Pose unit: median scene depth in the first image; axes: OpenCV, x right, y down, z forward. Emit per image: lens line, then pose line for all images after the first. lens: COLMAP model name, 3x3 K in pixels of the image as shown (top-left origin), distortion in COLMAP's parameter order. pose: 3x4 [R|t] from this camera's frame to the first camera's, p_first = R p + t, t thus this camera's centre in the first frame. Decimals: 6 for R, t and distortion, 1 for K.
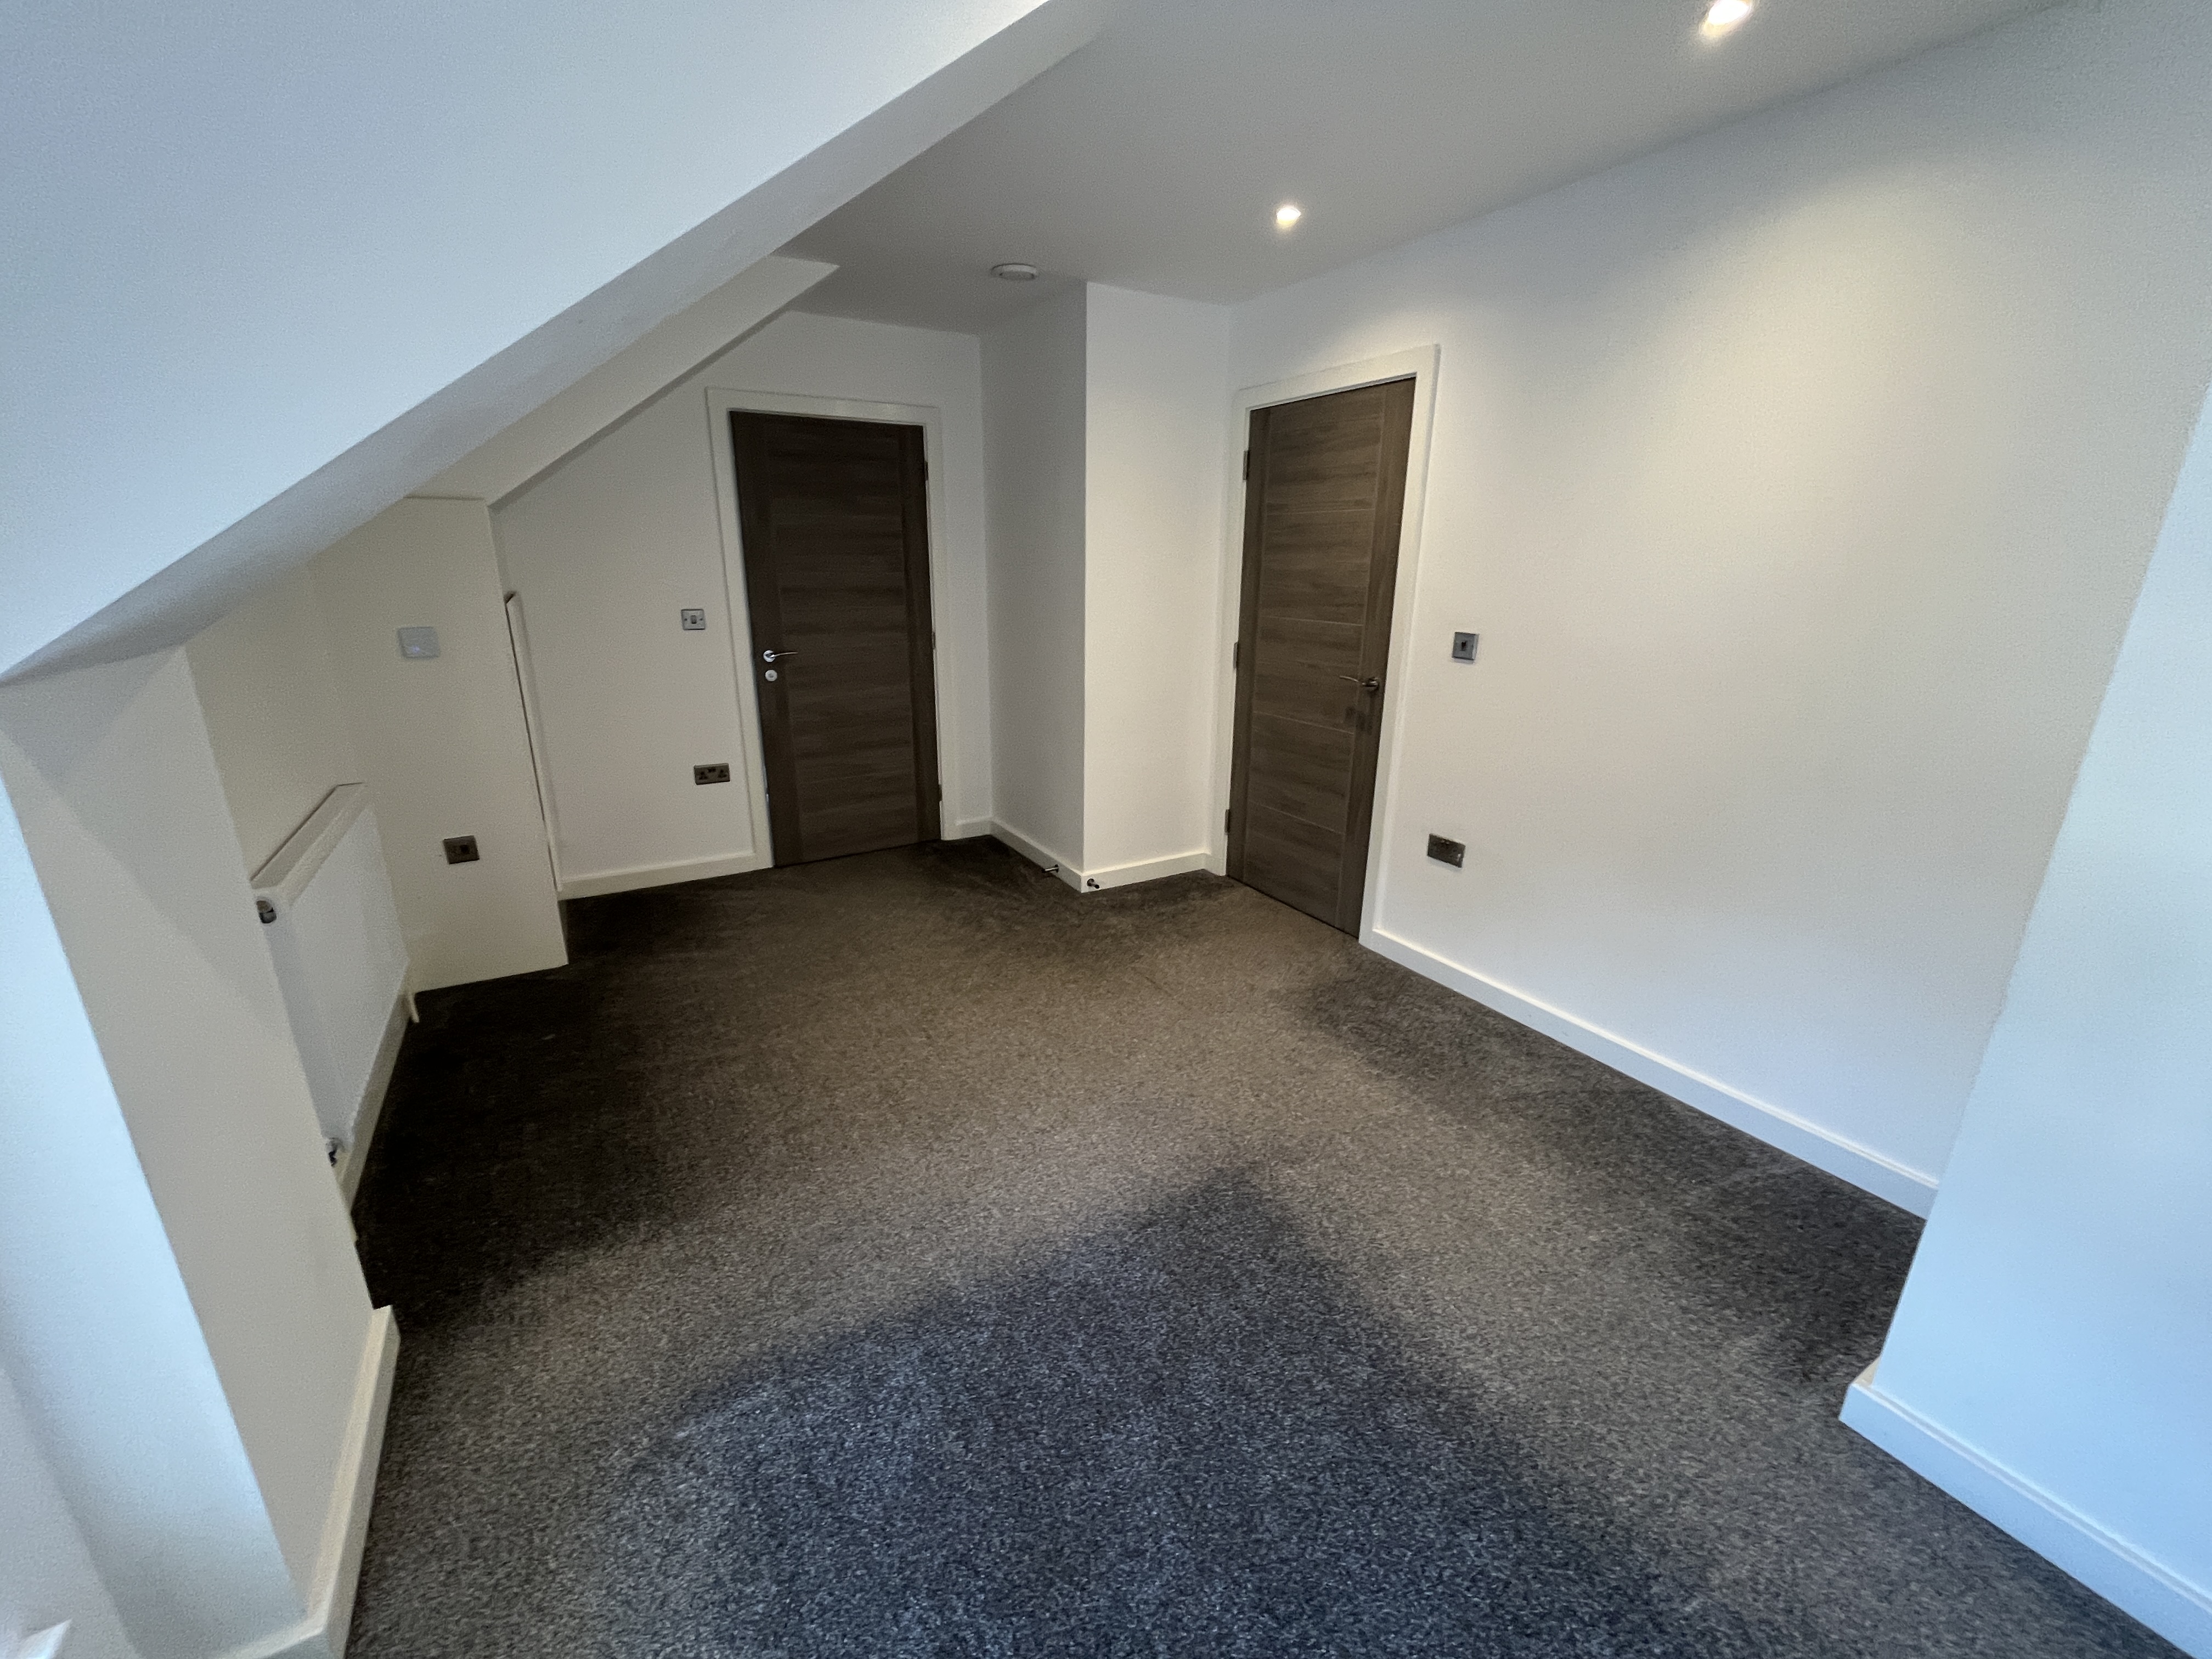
lens RADIAL K [[896.8, 0, 1098.7], [0, 896.8, 828.7], [0, 0, 1]] dist [0.001099, -0.000261]
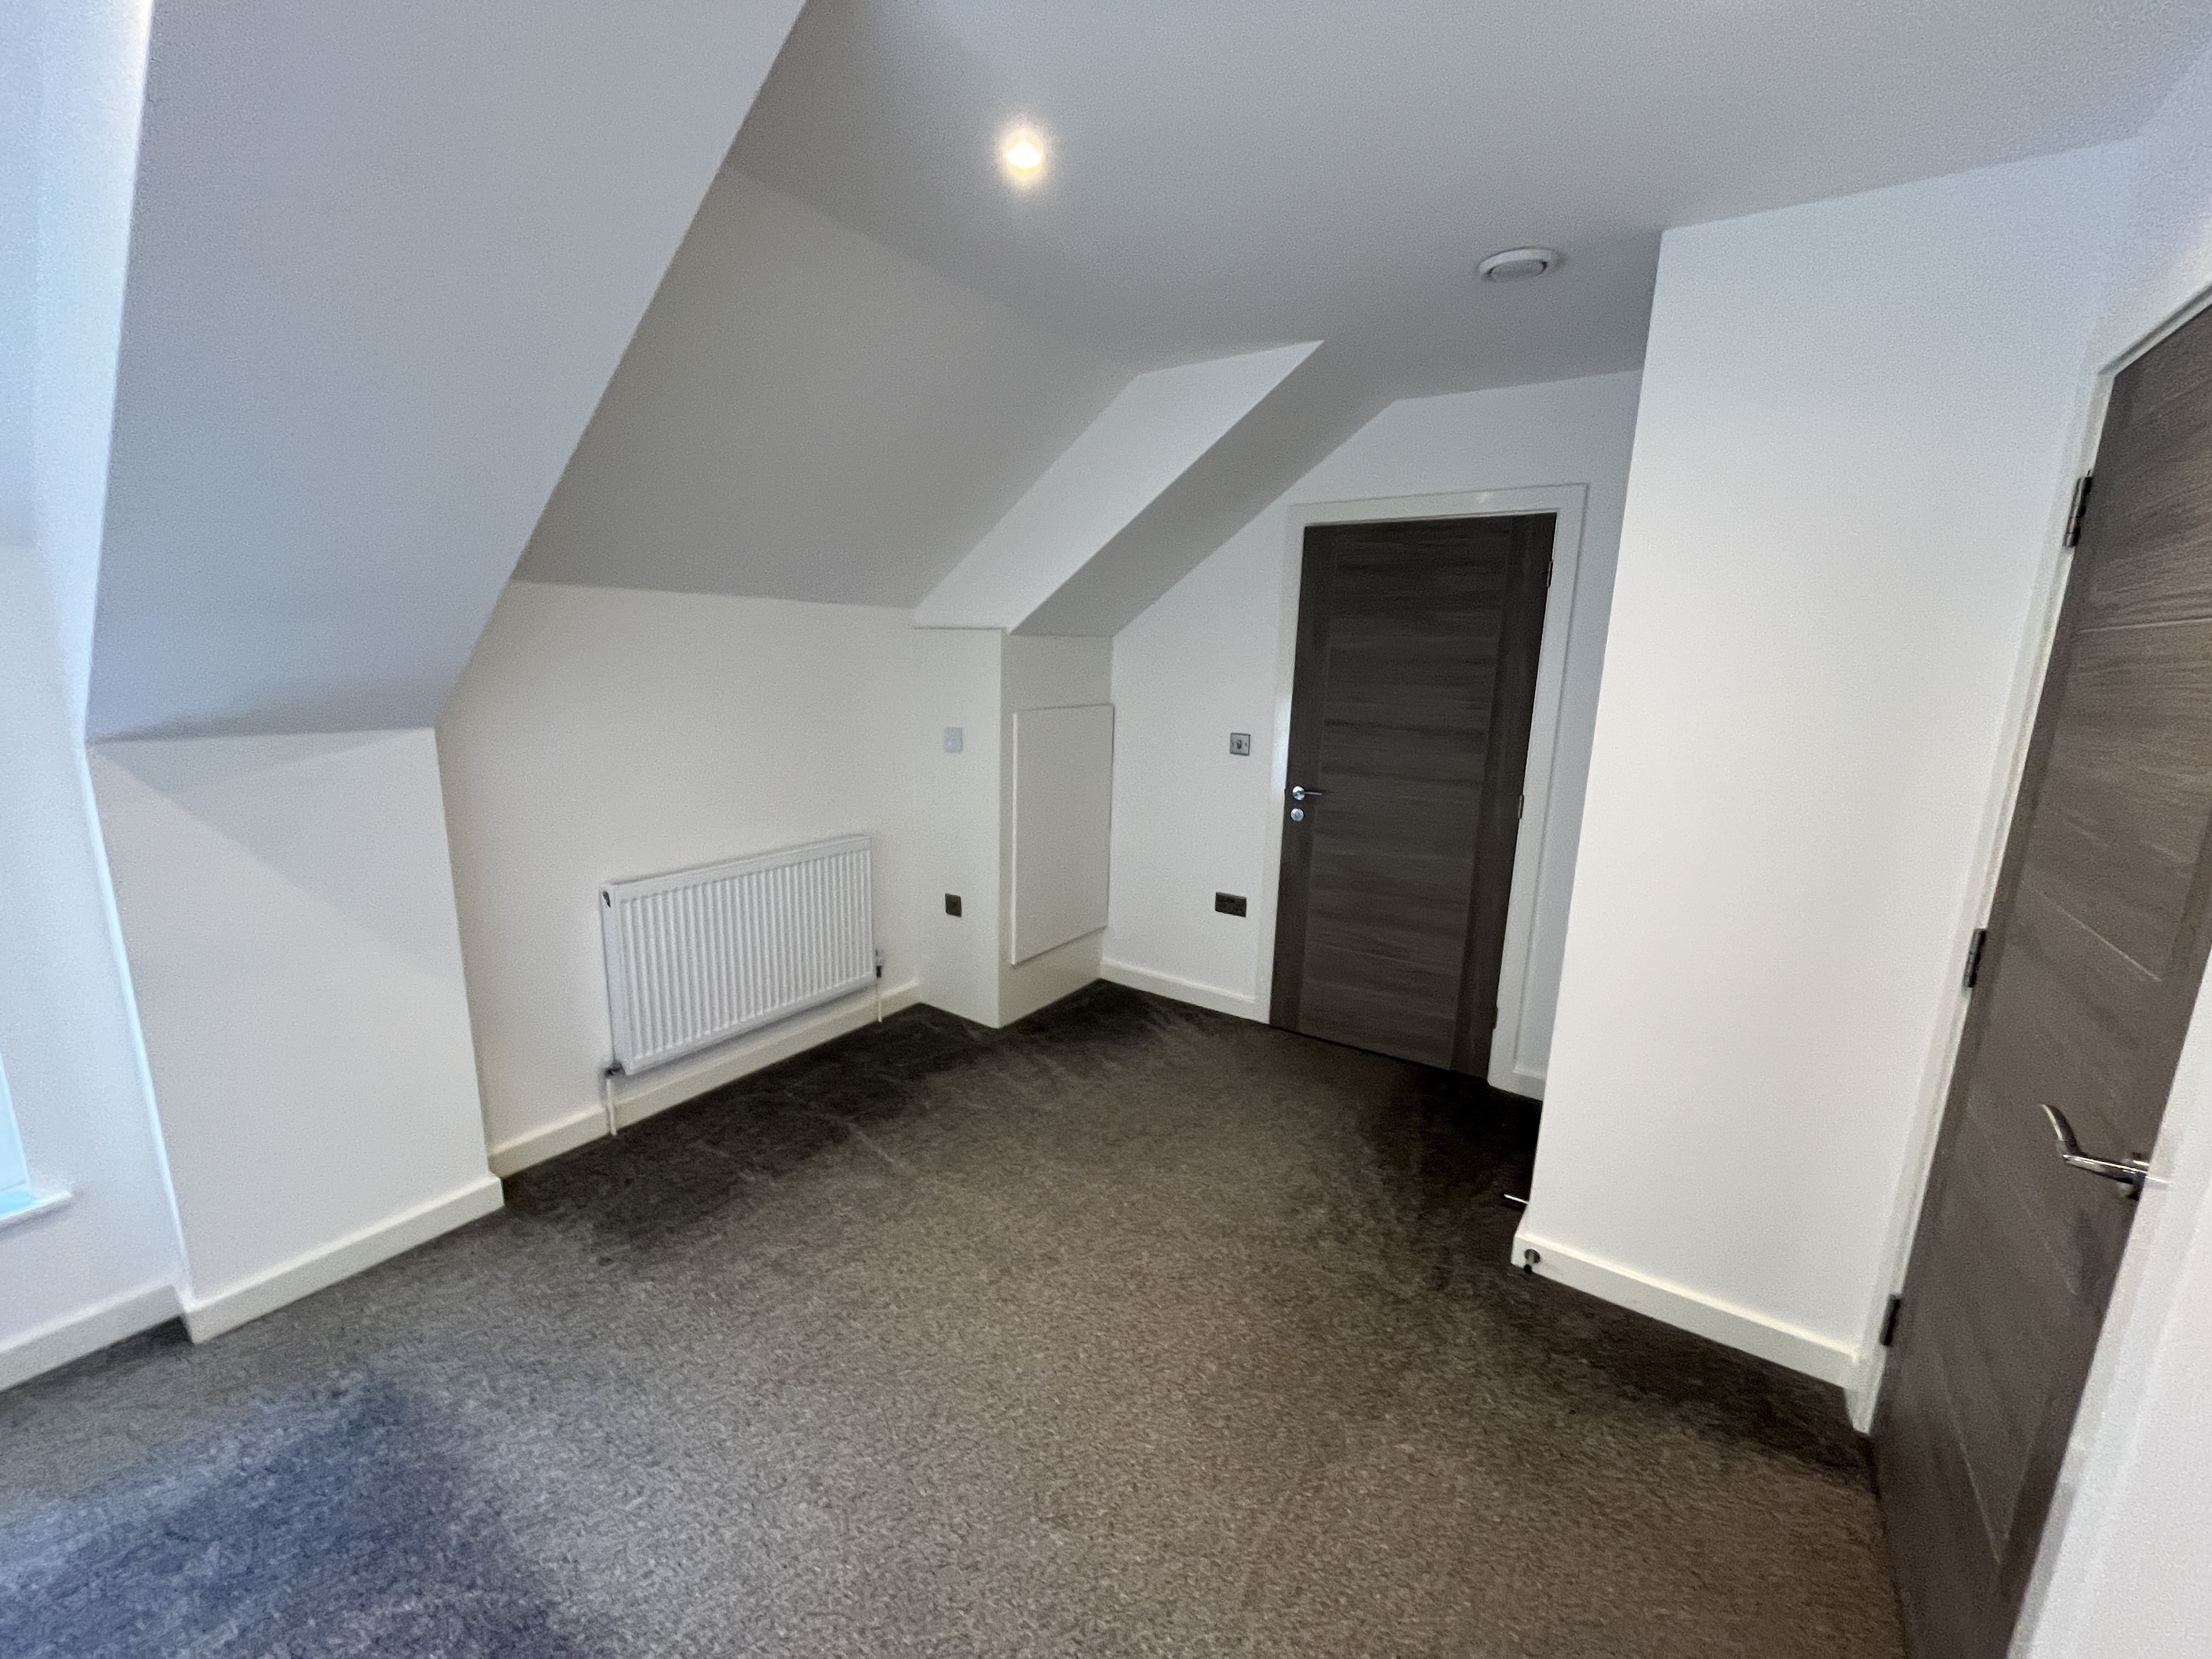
lens RADIAL K [[896.8, 0, 1098.7], [0, 896.8, 828.7], [0, 0, 1]] dist [0.001099, -0.000261]
pose [[0.425431, 0.184774, -0.885927, 0.343926], [-0.287468, 0.955826, 0.061307, -0.162238], [0.858121, 0.228594, 0.459754, 0.453476]]
